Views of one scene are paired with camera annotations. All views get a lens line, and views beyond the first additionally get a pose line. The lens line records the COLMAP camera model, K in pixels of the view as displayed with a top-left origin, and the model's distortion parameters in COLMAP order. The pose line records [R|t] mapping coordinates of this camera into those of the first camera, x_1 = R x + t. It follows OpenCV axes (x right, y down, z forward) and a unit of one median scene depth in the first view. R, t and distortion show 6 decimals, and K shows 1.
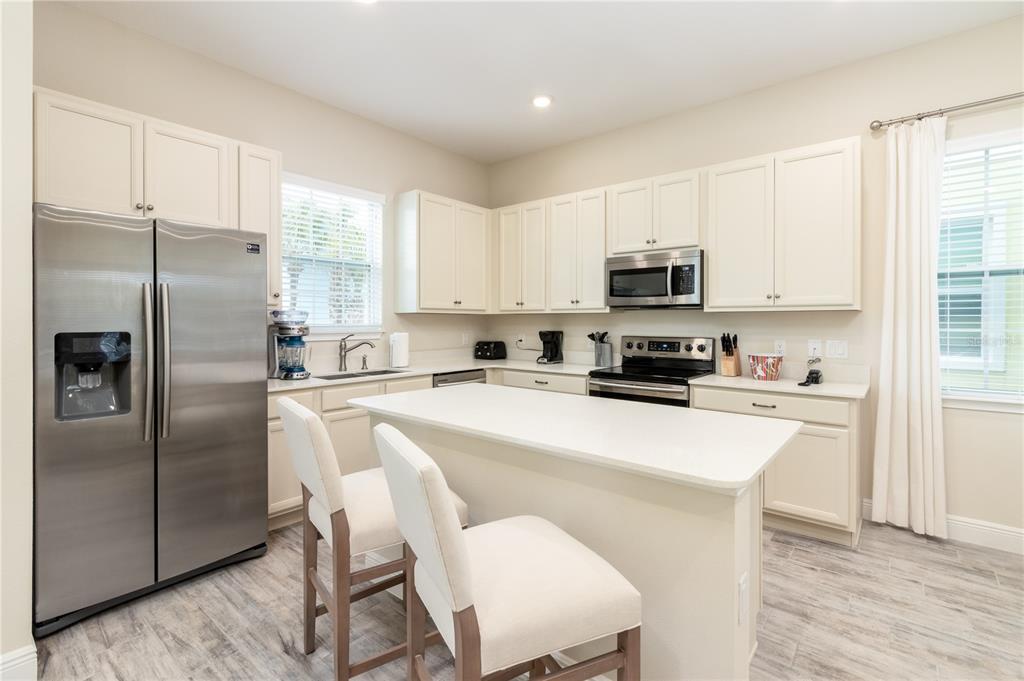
lens RADIAL K [[474.7, 0, 502.5], [0, 474.7, 321.8], [0, 0, 1]] dist [0.005664, 0.001506]
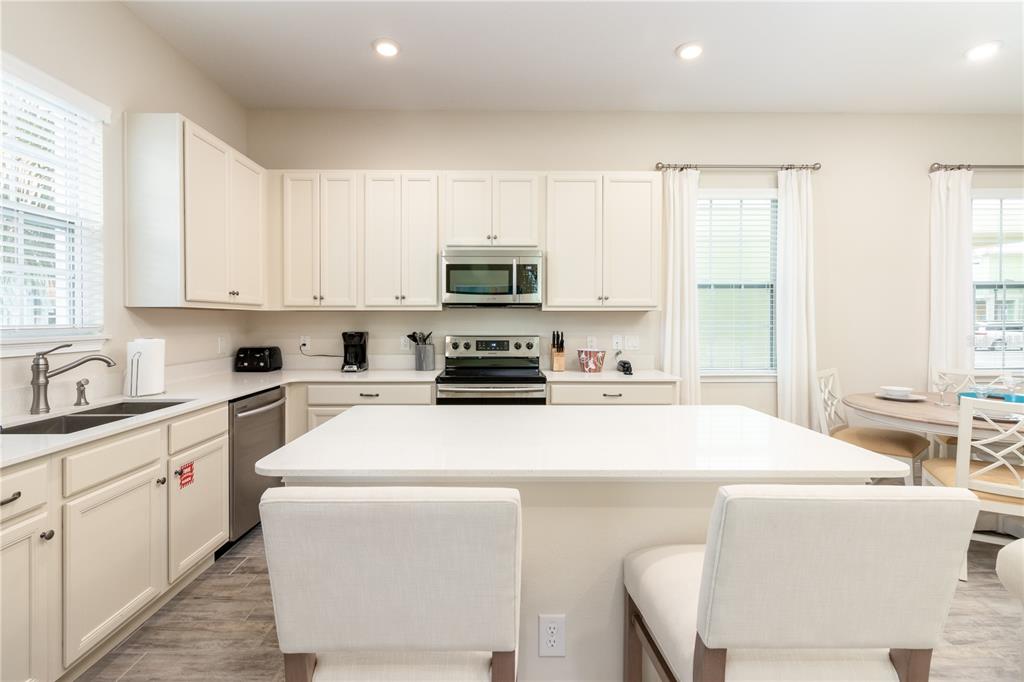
lens RADIAL K [[474.7, 0, 504.2], [0, 474.7, 321.7], [0, 0, 1]] dist [0.005664, 0.001506]
pose [[0.757803, -0.003577, 0.652474, -0.290595], [0.001258, 0.999991, 0.004021, -0.001426], [-0.652482, -0.002226, 0.757801, 0.246616]]
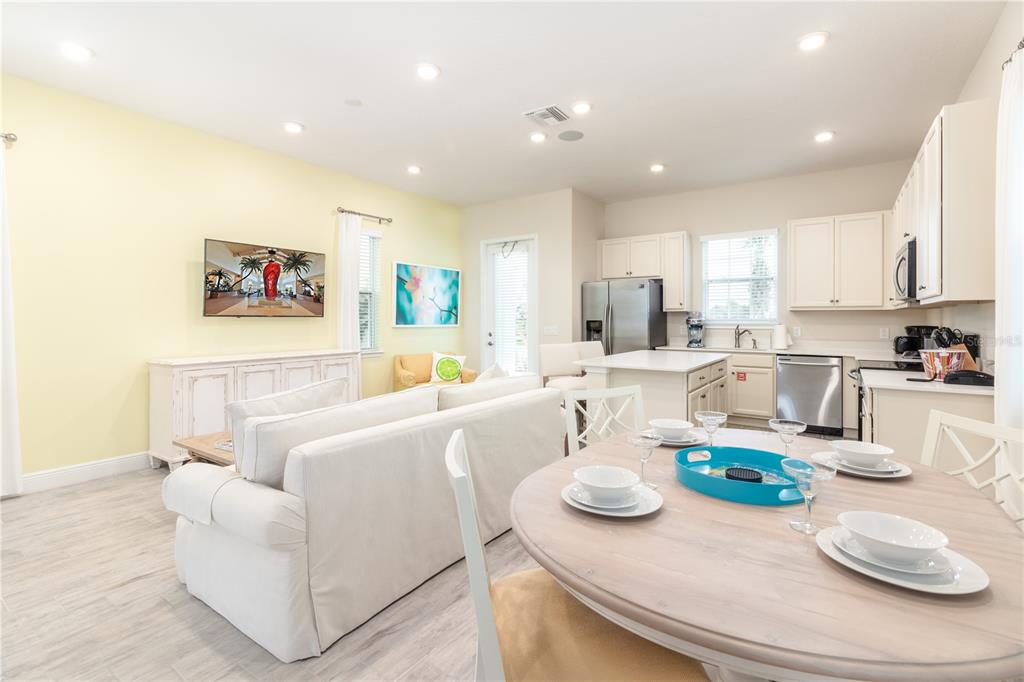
lens RADIAL K [[474.7, 0, 495.0], [0, 474.7, 311.7], [0, 0, 1]] dist [0.005664, 0.001506]
pose [[0.067652, -0.016030, -0.997580, 1.226137], [-0.001653, 0.999868, -0.016179, 0.008782], [0.997708, 0.002743, 0.067617, 0.065498]]
